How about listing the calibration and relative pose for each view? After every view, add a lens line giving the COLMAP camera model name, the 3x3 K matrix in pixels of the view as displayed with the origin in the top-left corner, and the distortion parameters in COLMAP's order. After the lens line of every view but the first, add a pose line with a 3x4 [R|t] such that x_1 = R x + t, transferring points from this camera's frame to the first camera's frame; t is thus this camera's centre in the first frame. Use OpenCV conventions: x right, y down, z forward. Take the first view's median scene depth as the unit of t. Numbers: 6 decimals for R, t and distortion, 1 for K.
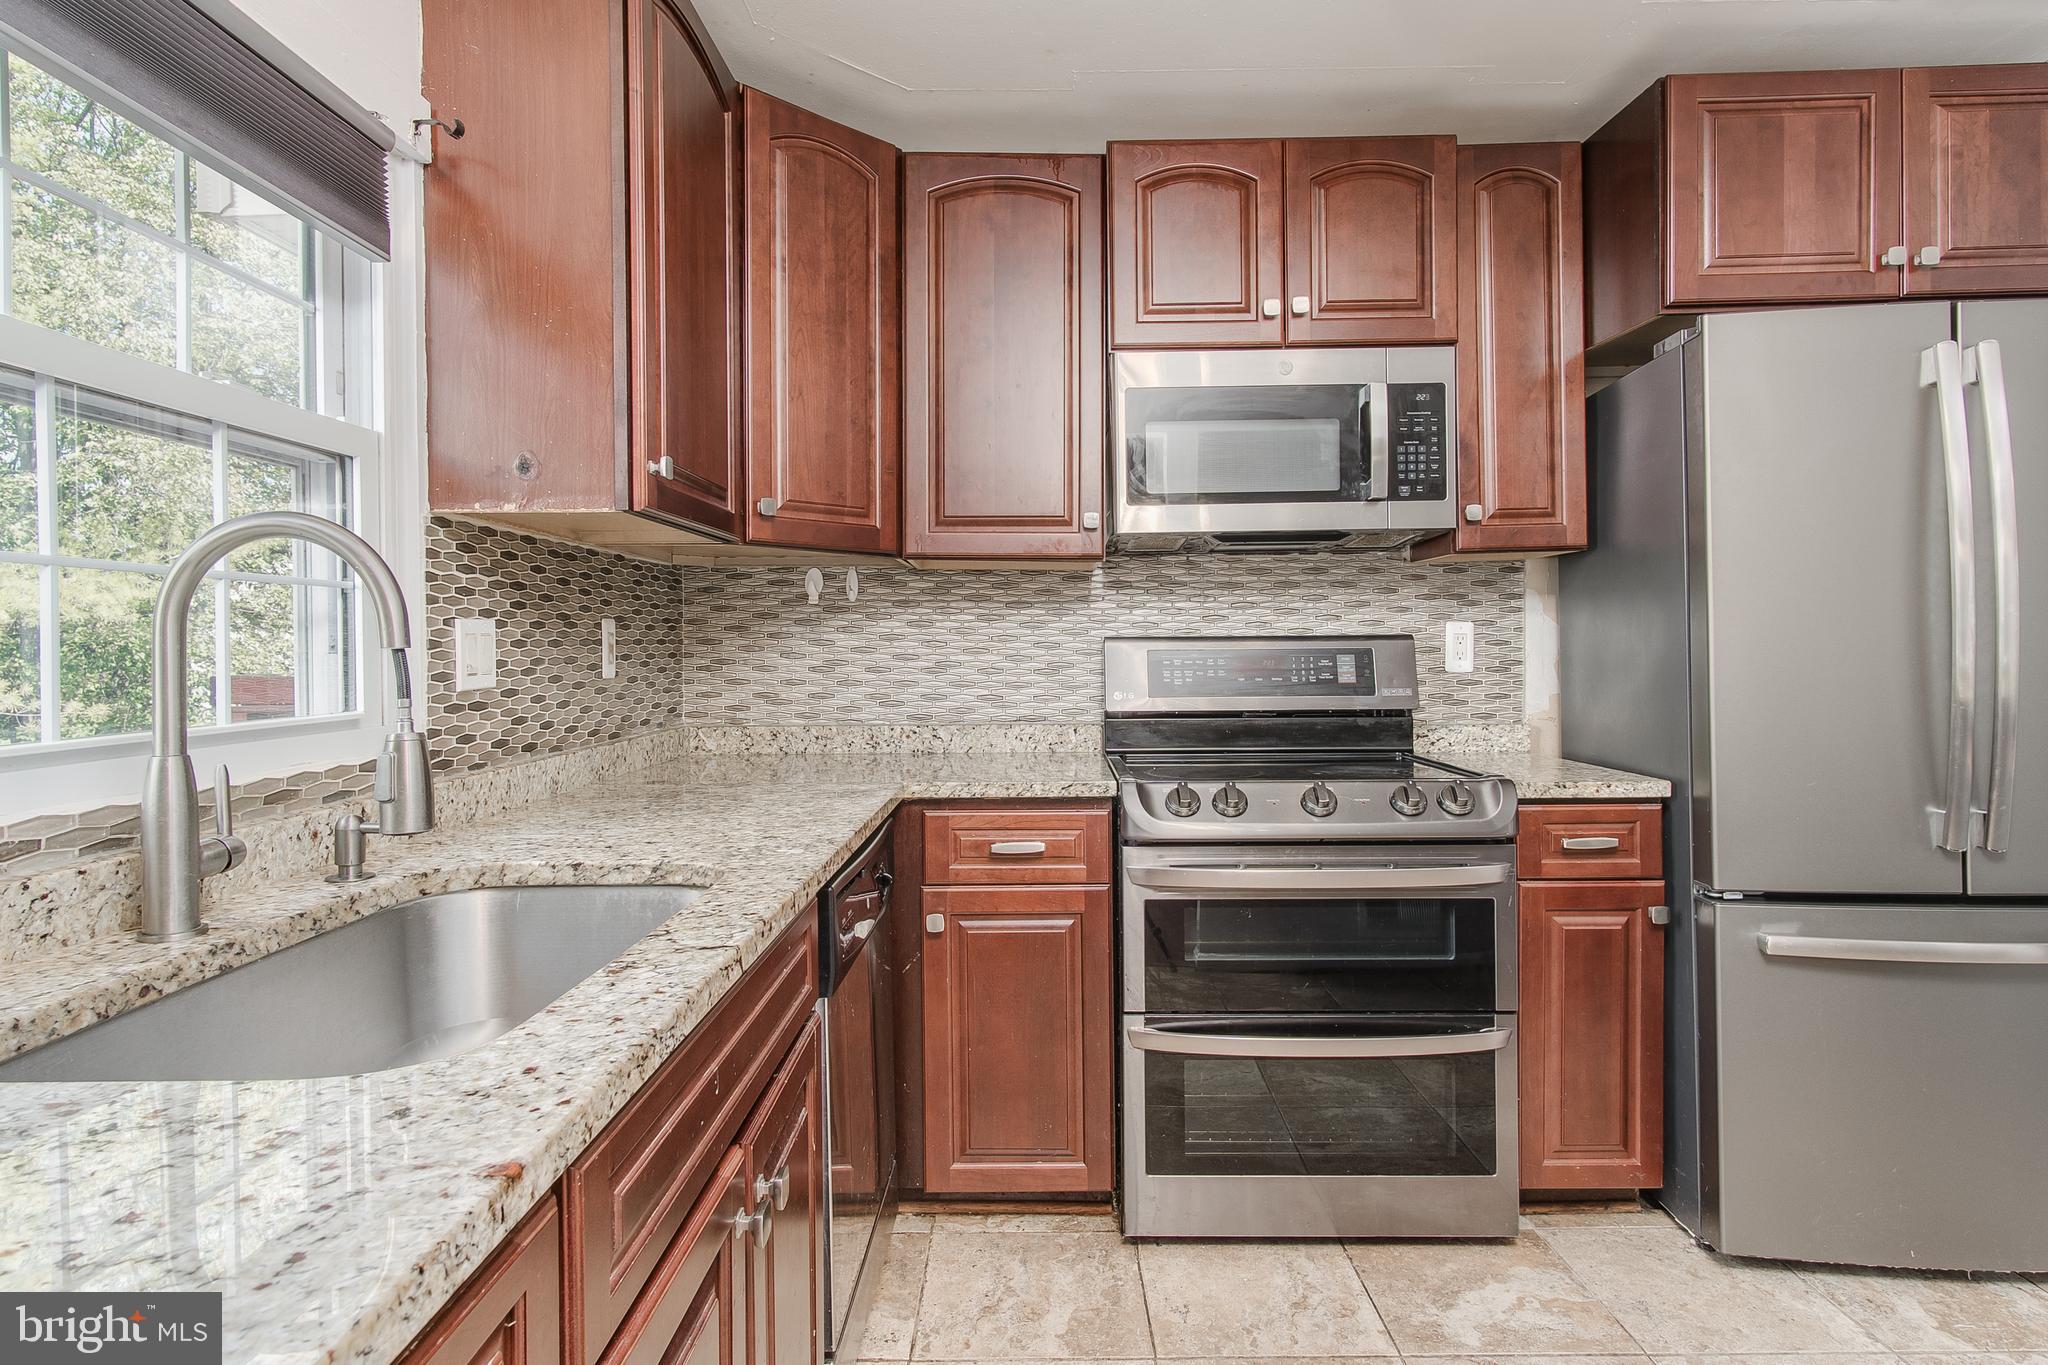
lens RADIAL K [[1107.9, 0, 1034.8], [0, 1107.9, 652.4], [0, 0, 1]] dist [0.000891, -0.000007]
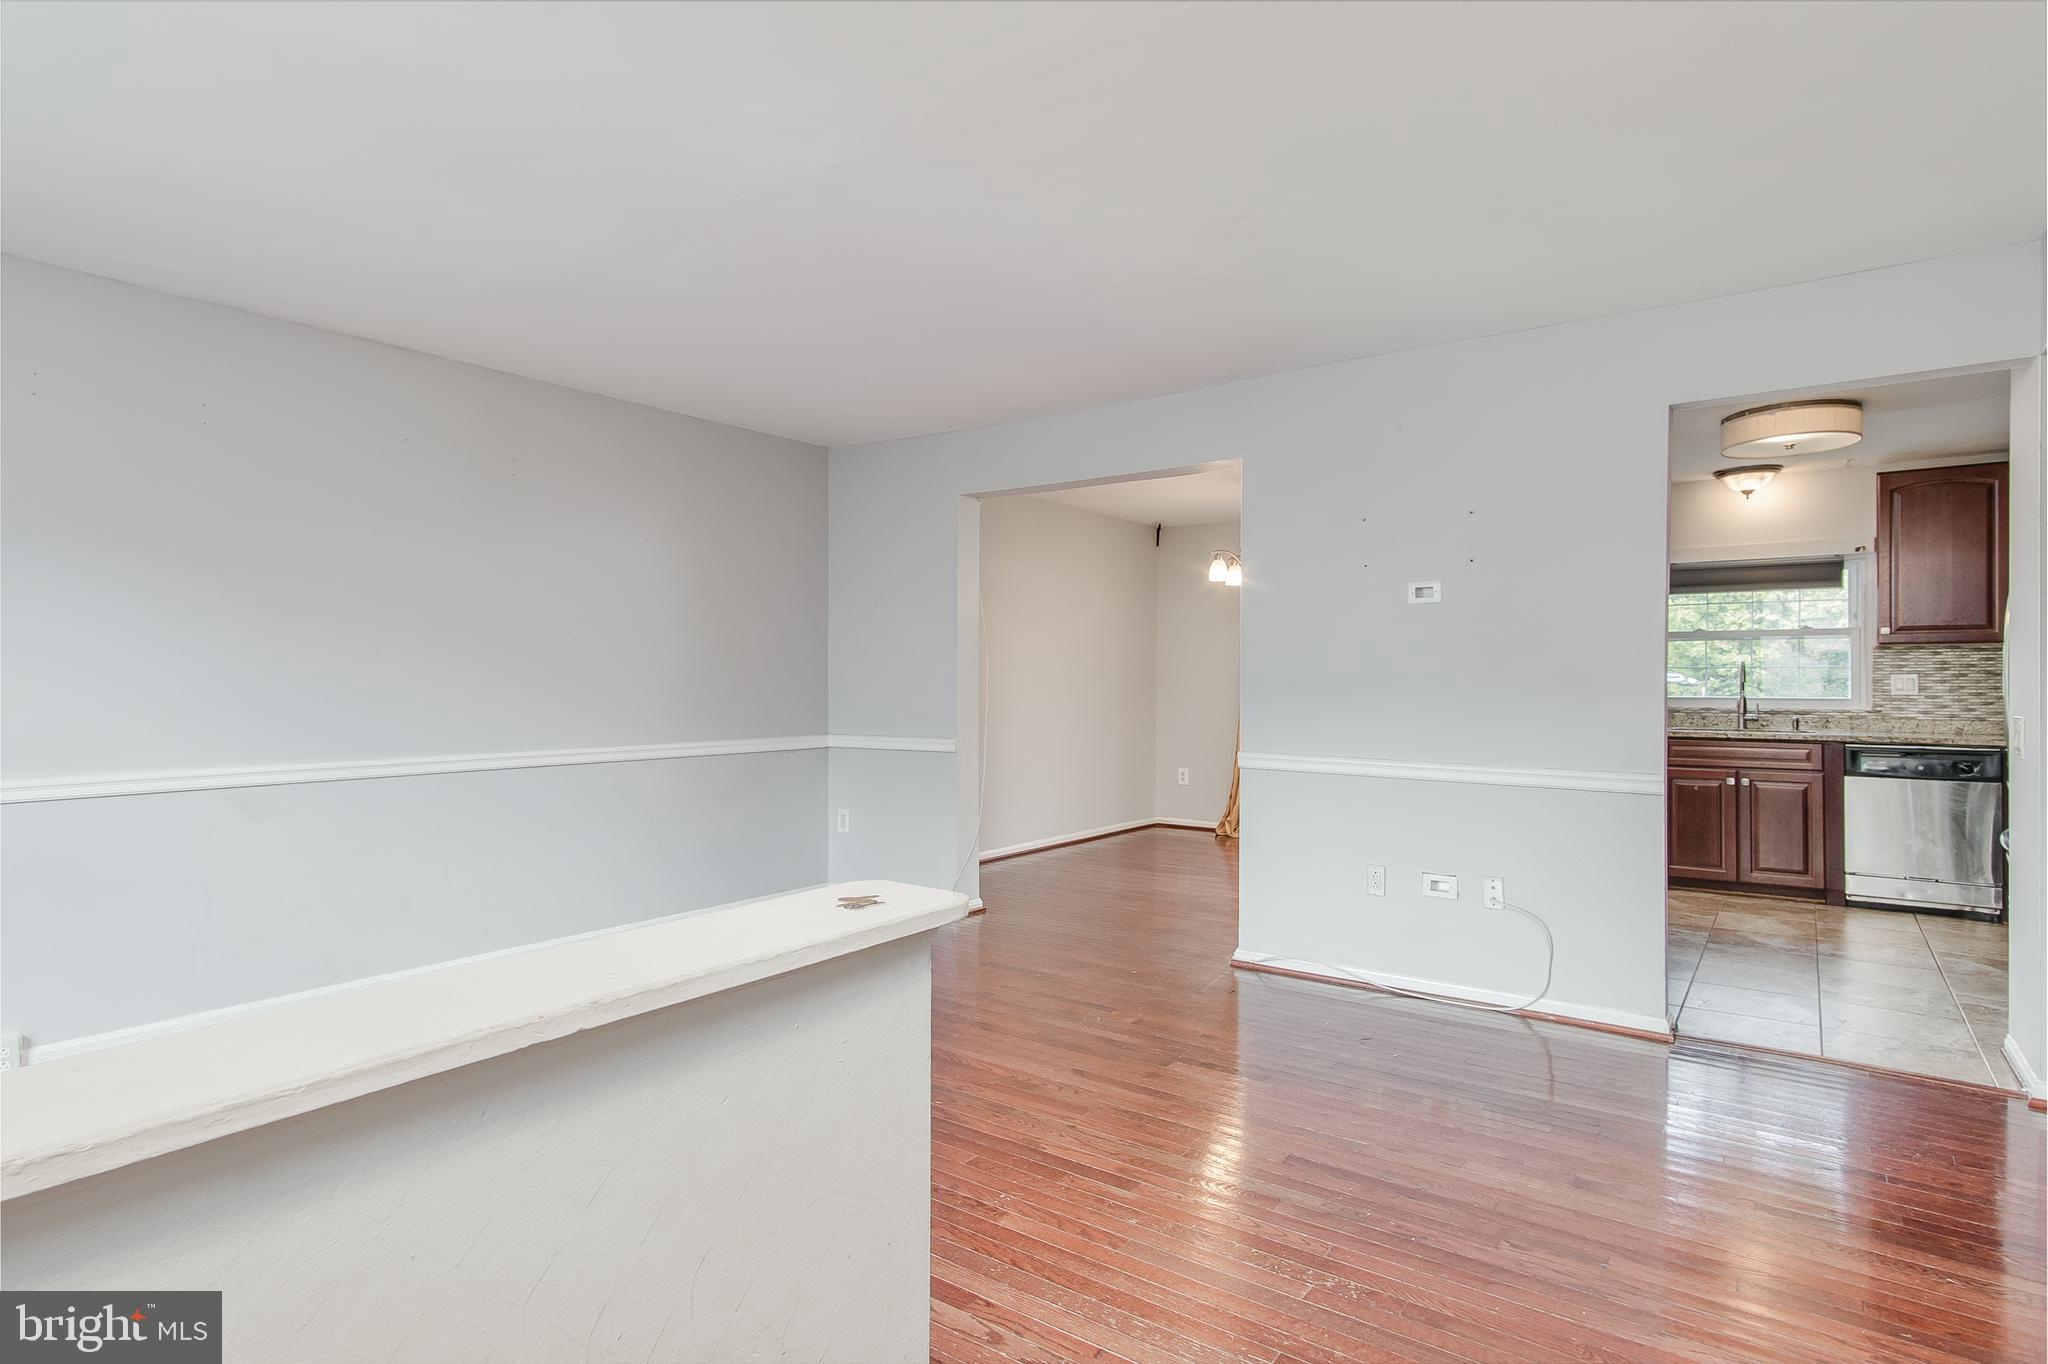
lens RADIAL K [[1093.7, 0, 1035.6], [0, 1093.7, 675.7], [0, 0, 1]] dist [0.004043, 0.001662]
pose [[-0.580217, 0.003828, -0.814453, 3.161859], [-0.005178, 0.999951, 0.008388, -0.033564], [0.814446, 0.009084, -0.580169, 0.656108]]
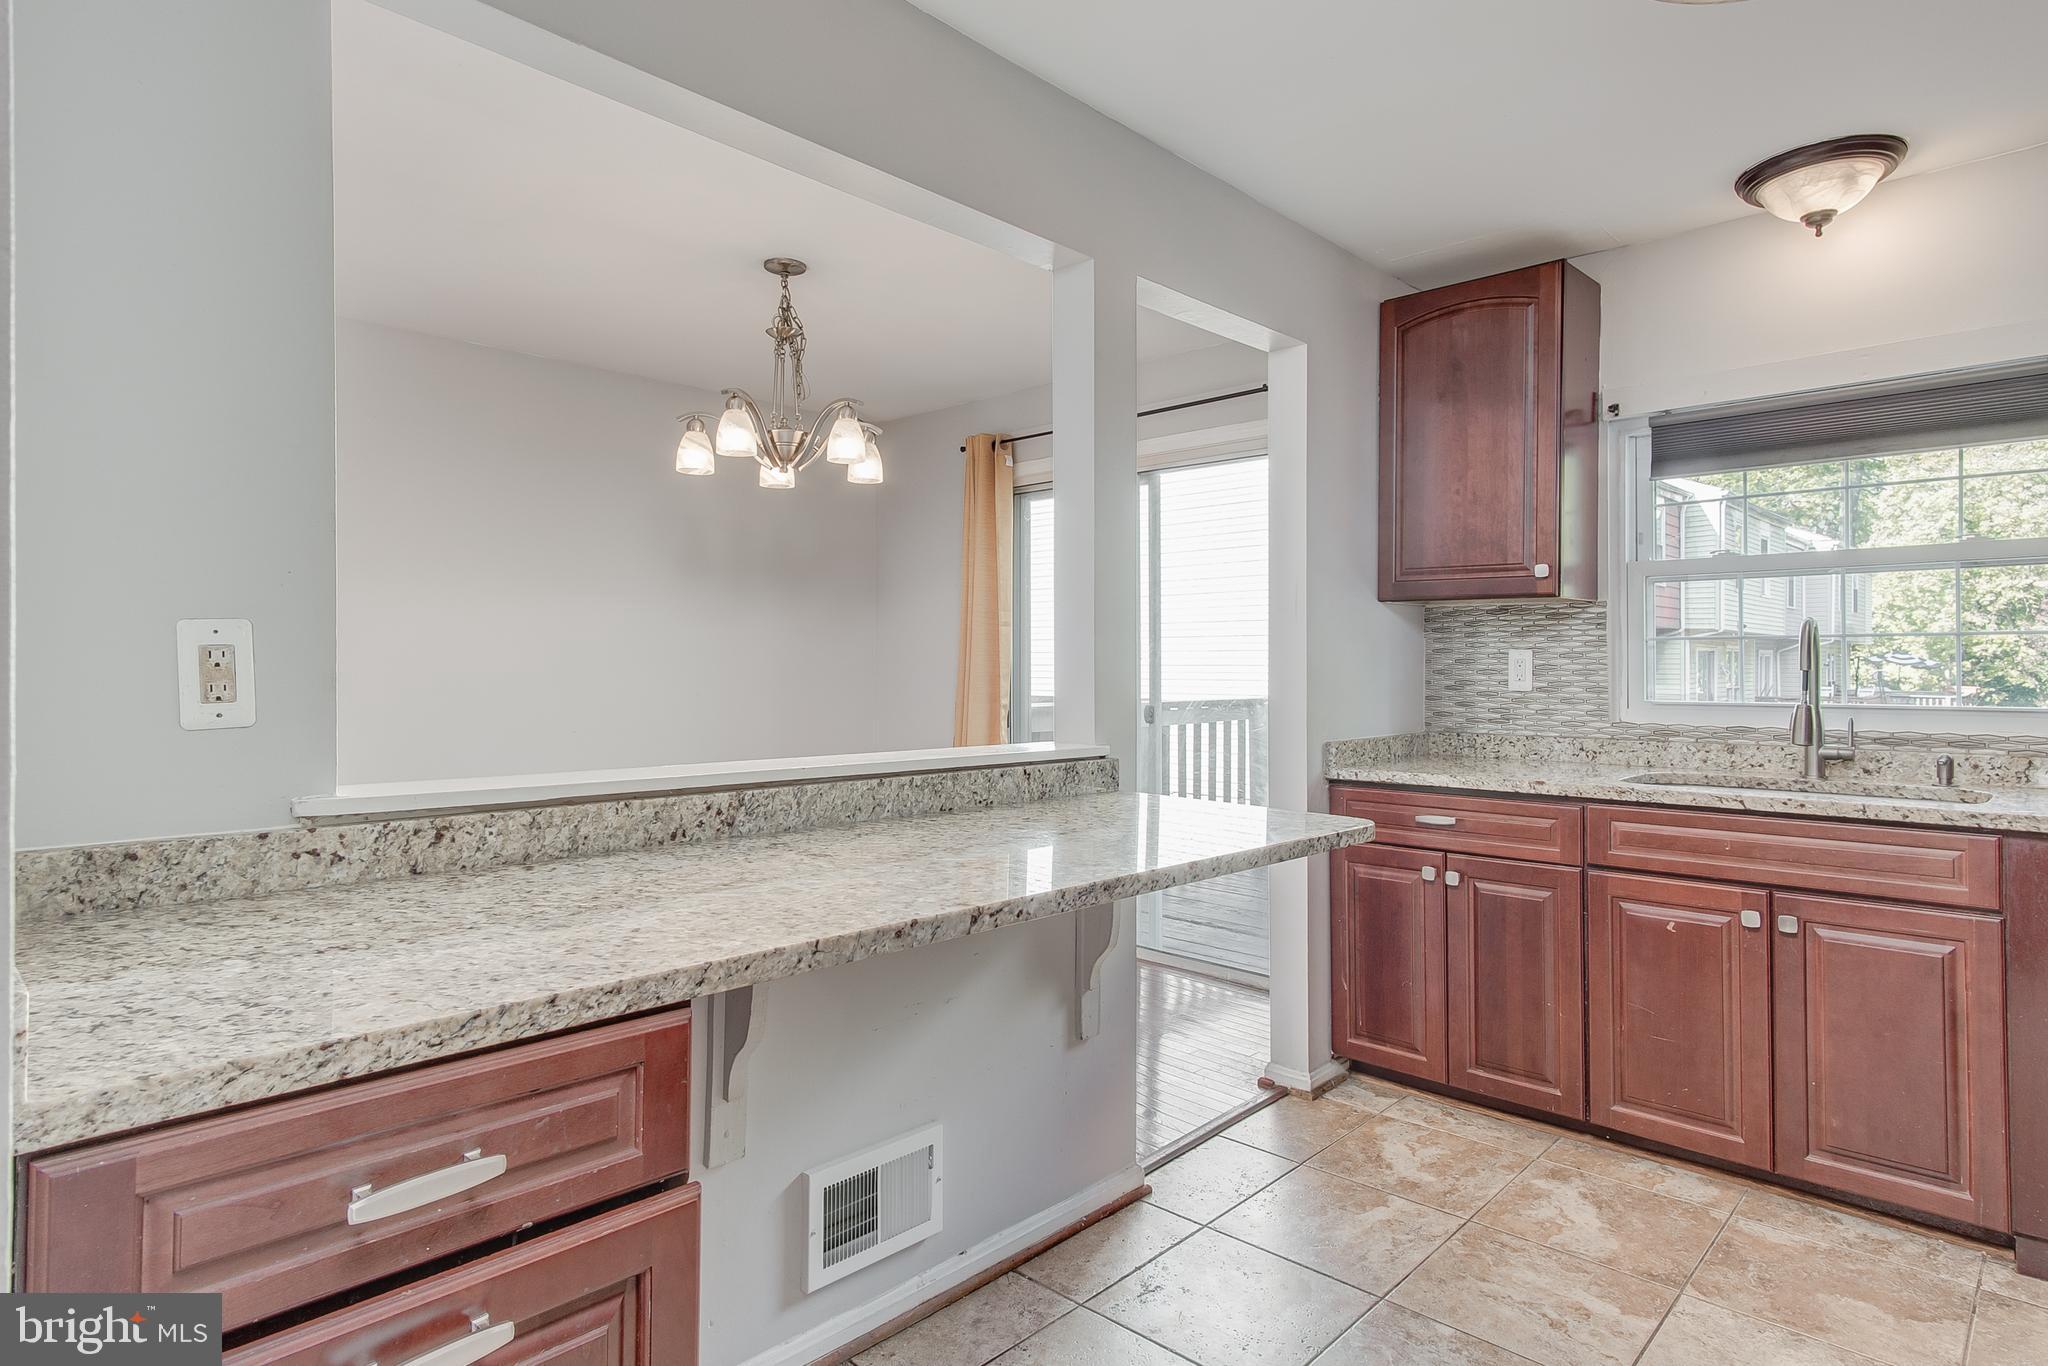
lens RADIAL K [[1108.5, 0, 1033.7], [0, 1108.5, 660.0], [0, 0, 1]] dist [0.001855, 0.001621]
pose [[-0.691438, 0.005295, -0.722417, 1.192335], [0.000558, 0.999977, 0.006795, -0.021868], [0.722436, 0.004295, -0.691425, 0.731653]]
